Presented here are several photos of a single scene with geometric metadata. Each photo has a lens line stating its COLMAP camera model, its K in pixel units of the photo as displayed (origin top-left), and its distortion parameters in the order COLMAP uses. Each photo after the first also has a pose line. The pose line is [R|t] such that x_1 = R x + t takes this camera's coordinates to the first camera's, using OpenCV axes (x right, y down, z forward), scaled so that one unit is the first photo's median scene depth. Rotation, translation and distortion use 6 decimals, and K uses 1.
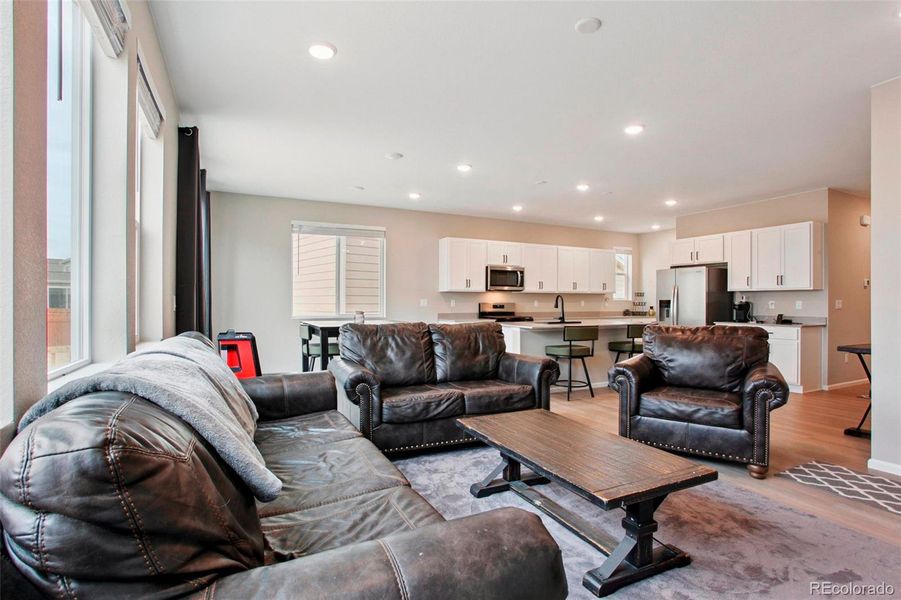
lens RADIAL K [[450.1, 0, 450.5], [0, 450.1, 300.0], [0, 0, 1]] dist [-0.070118, 0.040752]
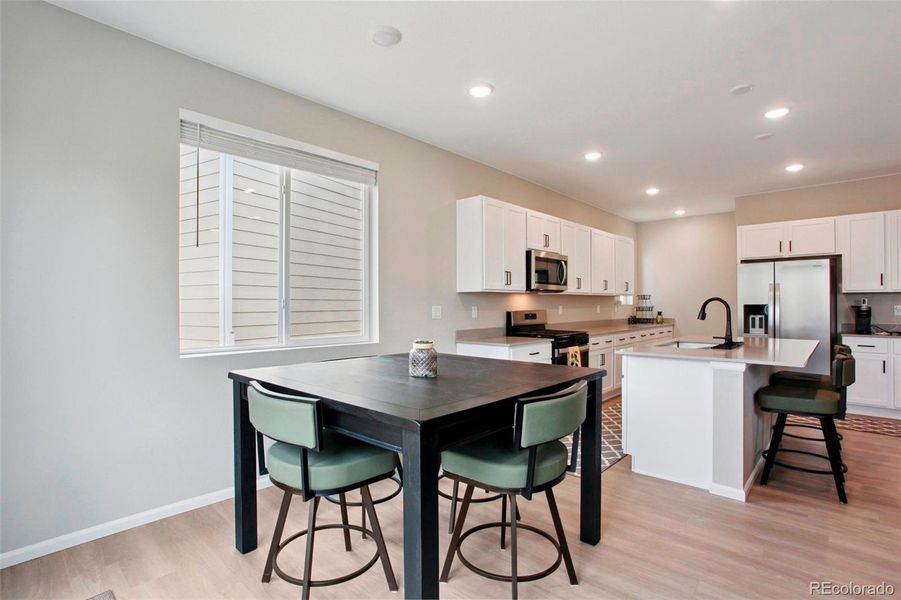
lens RADIAL K [[437.0, 0, 445.9], [0, 437.0, 301.6], [0, 0, 1]] dist [-0.062335, 0.020862]
pose [[0.938462, -0.003692, 0.345364, -0.225602], [0.004623, 0.999988, -0.001873, -0.005509], [-0.345353, 0.003355, 0.938467, 0.480319]]
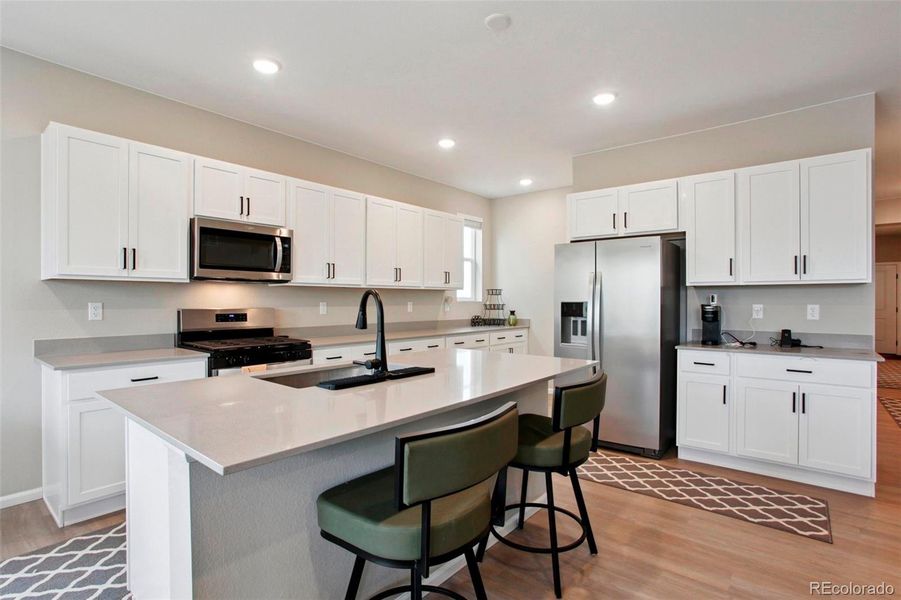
lens RADIAL K [[450.1, 0, 450.5], [0, 450.1, 300.0], [0, 0, 1]] dist [-0.070118, 0.040752]
pose [[0.912734, -0.000785, 0.408555, 0.129323], [-0.000897, 0.999992, 0.003924, -0.004085], [-0.408554, -0.003948, 0.912725, 0.540999]]
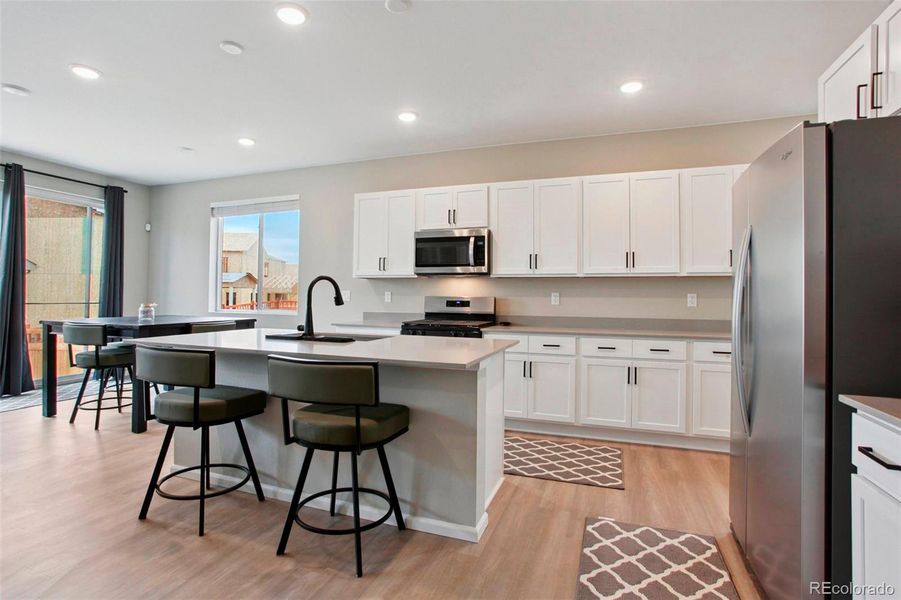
lens RADIAL K [[450.1, 0, 450.5], [0, 450.1, 300.0], [0, 0, 1]] dist [-0.070118, 0.040752]
pose [[0.685799, 0.007351, -0.727754, 0.527218], [-0.004535, 0.999973, 0.005827, 0.007371], [0.727777, -0.000696, 0.685814, 0.629263]]
